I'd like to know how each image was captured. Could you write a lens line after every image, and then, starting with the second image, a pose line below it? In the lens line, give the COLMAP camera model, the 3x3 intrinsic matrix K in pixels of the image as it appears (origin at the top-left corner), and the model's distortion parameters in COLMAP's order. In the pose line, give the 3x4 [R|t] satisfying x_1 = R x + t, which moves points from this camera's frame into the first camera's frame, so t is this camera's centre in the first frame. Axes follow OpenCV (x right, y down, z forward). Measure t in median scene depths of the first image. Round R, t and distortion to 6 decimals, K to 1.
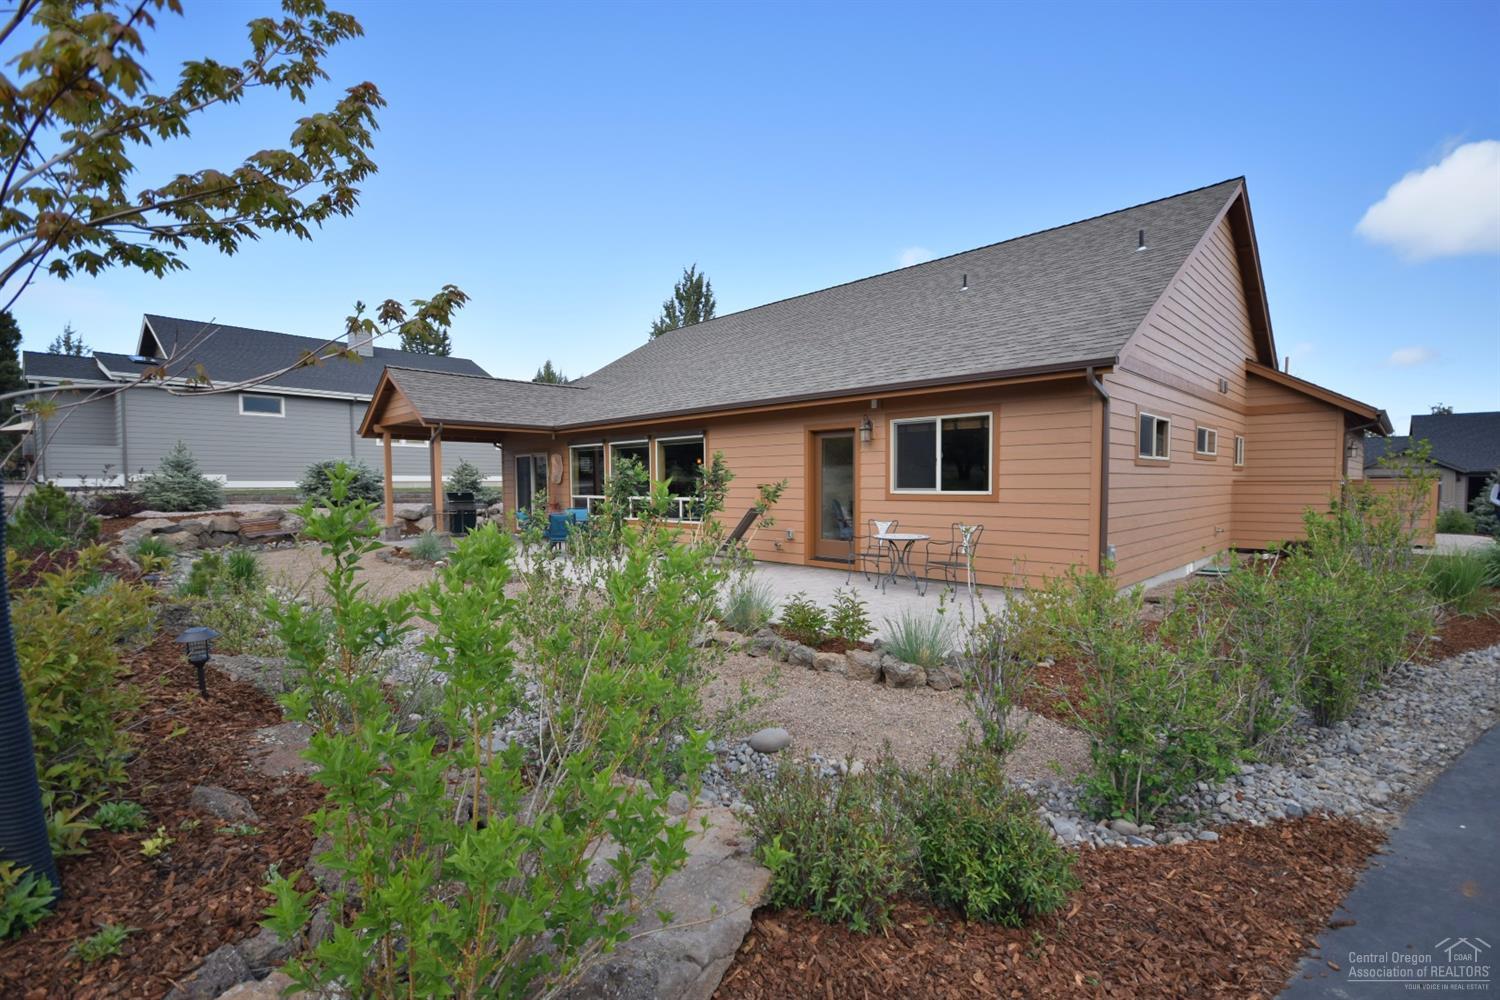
lens RADIAL K [[682.2, 0, 750.0], [0, 682.2, 500.0], [0, 0, 1]] dist [-0.000419, -0.000016]
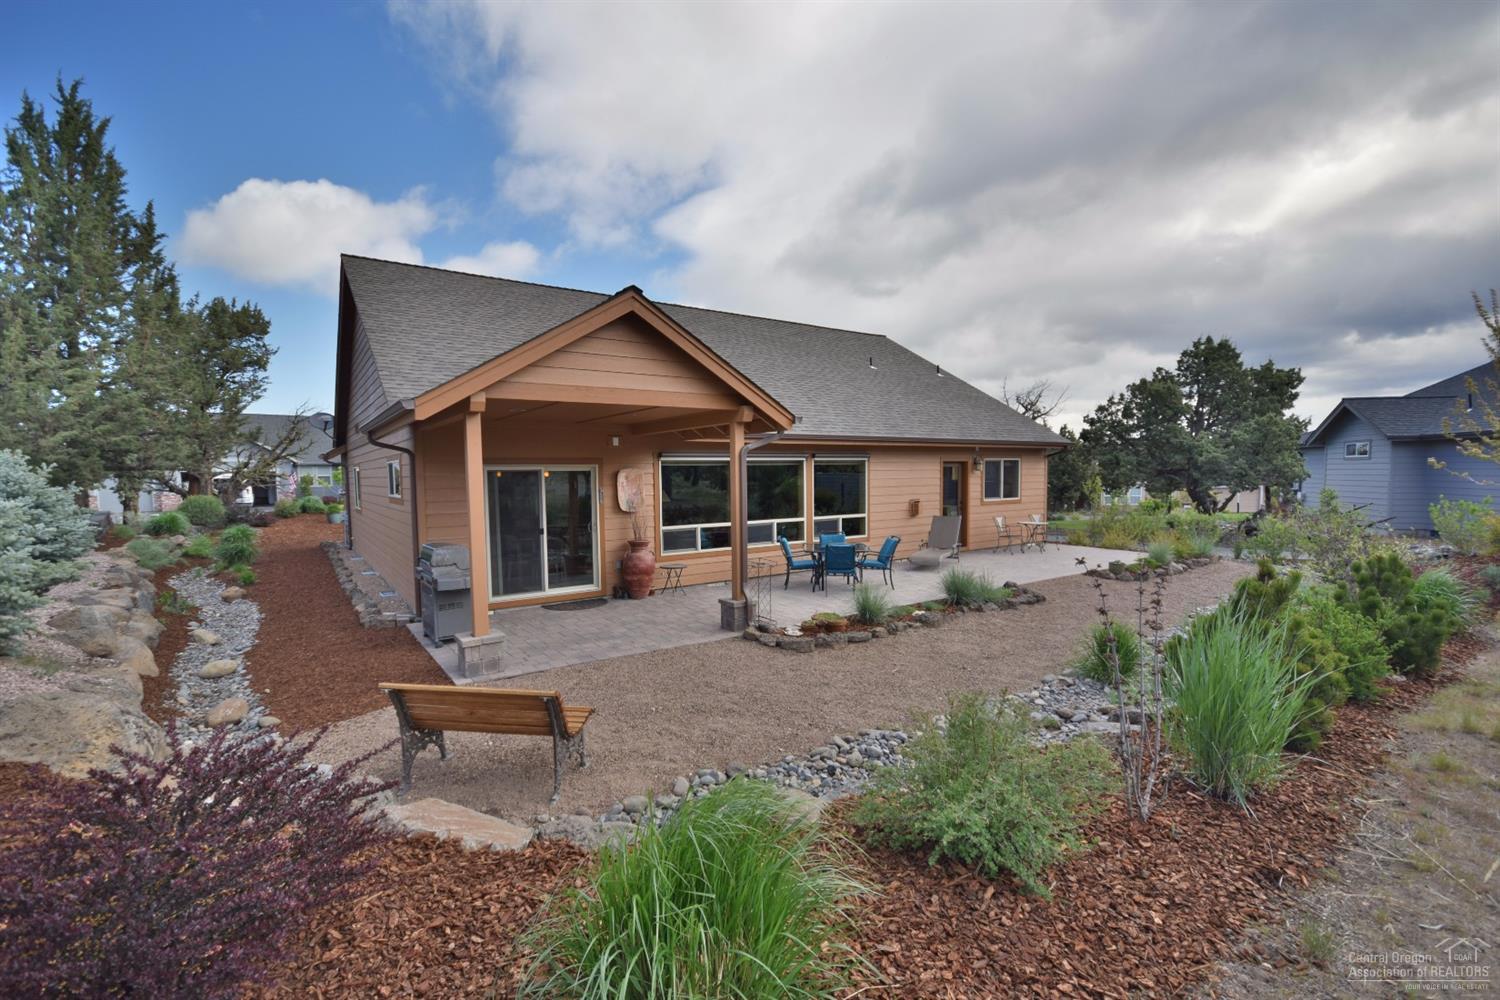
lens RADIAL K [[682.2, 0, 750.0], [0, 682.2, 500.0], [0, 0, 1]] dist [-0.000419, -0.000016]
pose [[0.164529, -0.000519, 0.986372, -1.518557], [0.067450, 0.997665, -0.010726, -0.032615], [-0.984063, 0.068295, 0.164180, 1.246406]]
